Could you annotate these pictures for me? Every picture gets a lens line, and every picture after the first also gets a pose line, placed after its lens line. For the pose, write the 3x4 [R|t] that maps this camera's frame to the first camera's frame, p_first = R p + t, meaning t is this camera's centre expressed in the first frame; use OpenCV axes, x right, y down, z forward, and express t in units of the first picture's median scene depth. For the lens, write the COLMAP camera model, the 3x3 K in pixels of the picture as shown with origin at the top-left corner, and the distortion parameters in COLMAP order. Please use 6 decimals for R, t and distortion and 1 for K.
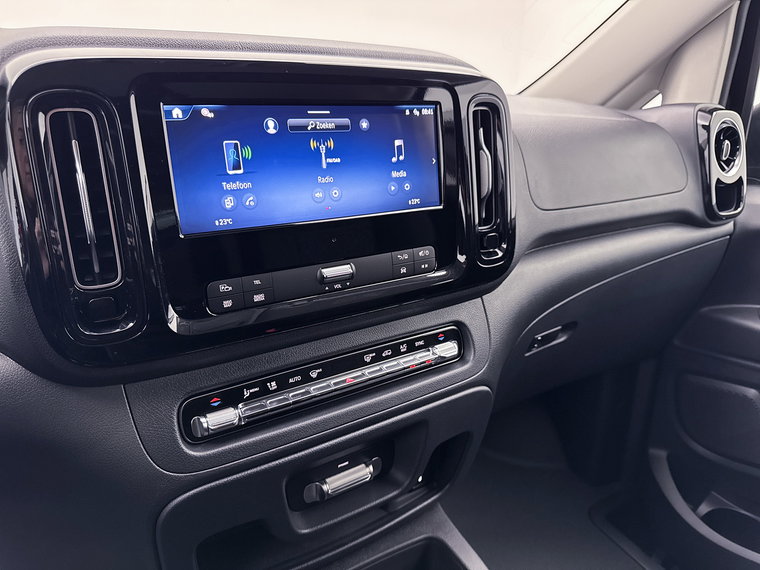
lens RADIAL K [[543.6, 0, 380.0], [0, 543.6, 285.0], [0, 0, 1]] dist [0.113696, -0.173037]
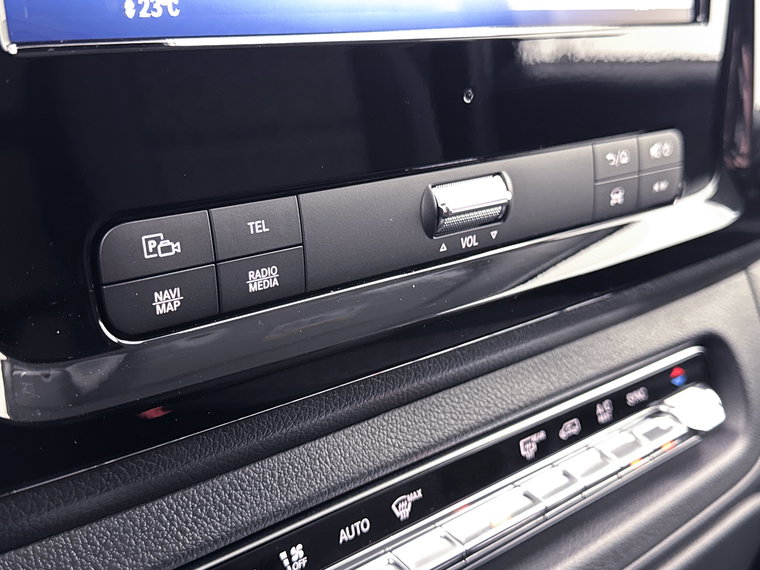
lens RADIAL K [[904.9, 0, 380.0], [0, 904.9, 285.0], [0, 0, 1]] dist [0.173687, -0.505155]
pose [[0.991366, -0.021105, 0.129413, -0.195641], [0.018056, 0.999532, 0.024684, 0.013460], [-0.129874, -0.022135, 0.991283, 0.437759]]
